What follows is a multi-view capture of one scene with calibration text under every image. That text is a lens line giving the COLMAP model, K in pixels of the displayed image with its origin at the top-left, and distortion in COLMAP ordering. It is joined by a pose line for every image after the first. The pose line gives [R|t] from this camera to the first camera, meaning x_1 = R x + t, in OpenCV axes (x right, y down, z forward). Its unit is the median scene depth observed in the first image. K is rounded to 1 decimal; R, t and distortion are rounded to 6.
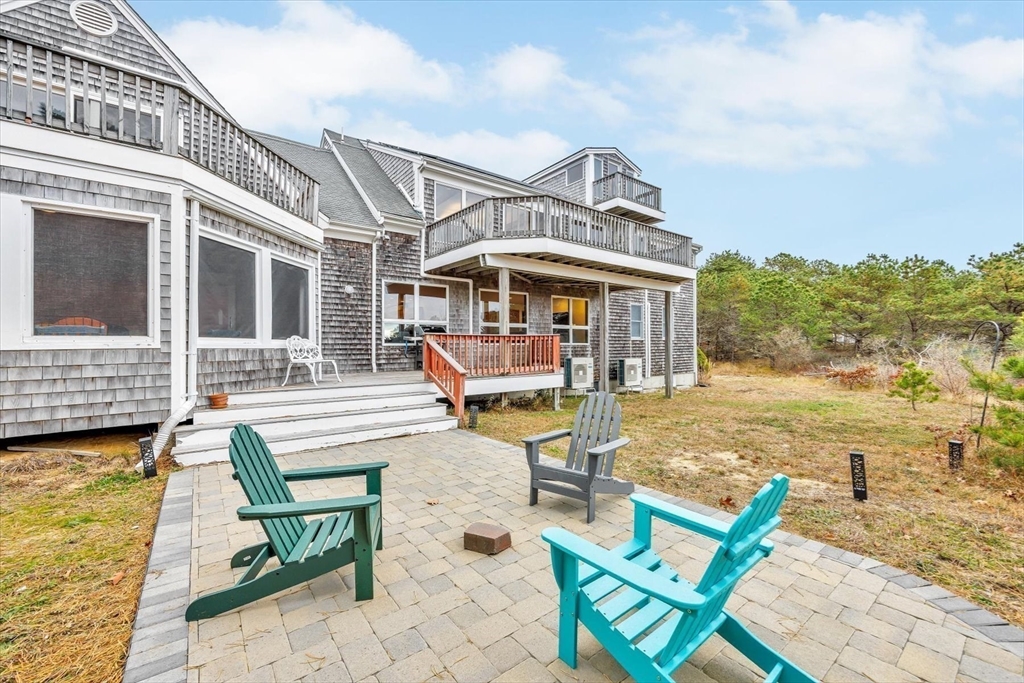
lens RADIAL K [[379.3, 0, 514.8], [0, 379.3, 338.1], [0, 0, 1]] dist [-0.000471, -0.000129]
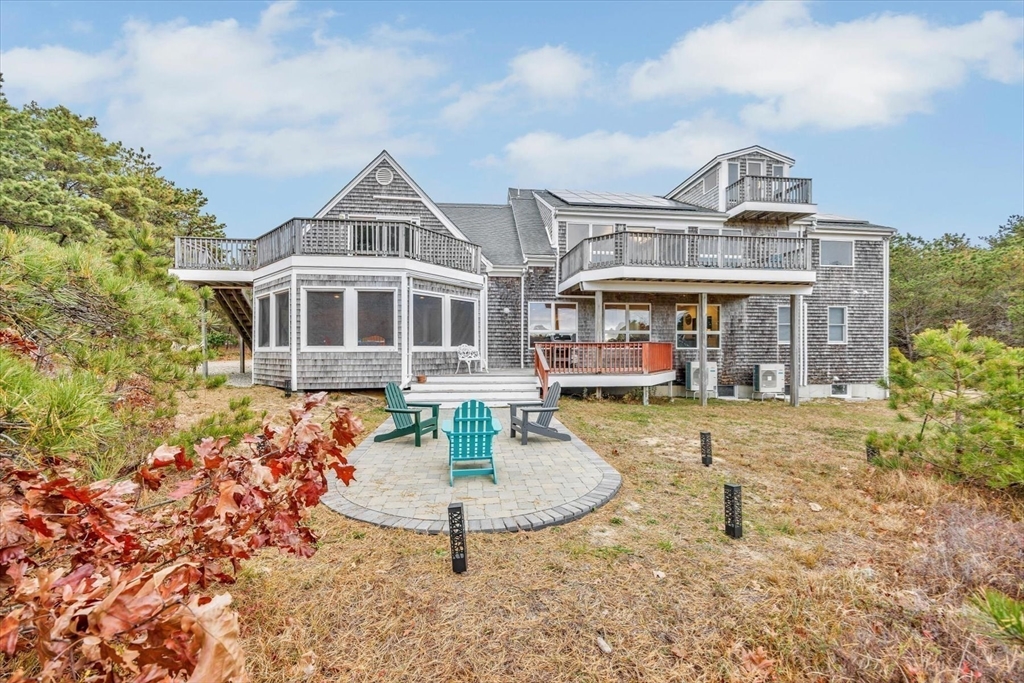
lens RADIAL K [[379.3, 0, 514.8], [0, 379.3, 338.1], [0, 0, 1]] dist [-0.000471, -0.000129]
pose [[0.844426, -0.006692, -0.535630, 0.359792], [0.007475, 0.999972, -0.000709, -0.020788], [0.535620, -0.003405, 0.844452, -0.205839]]
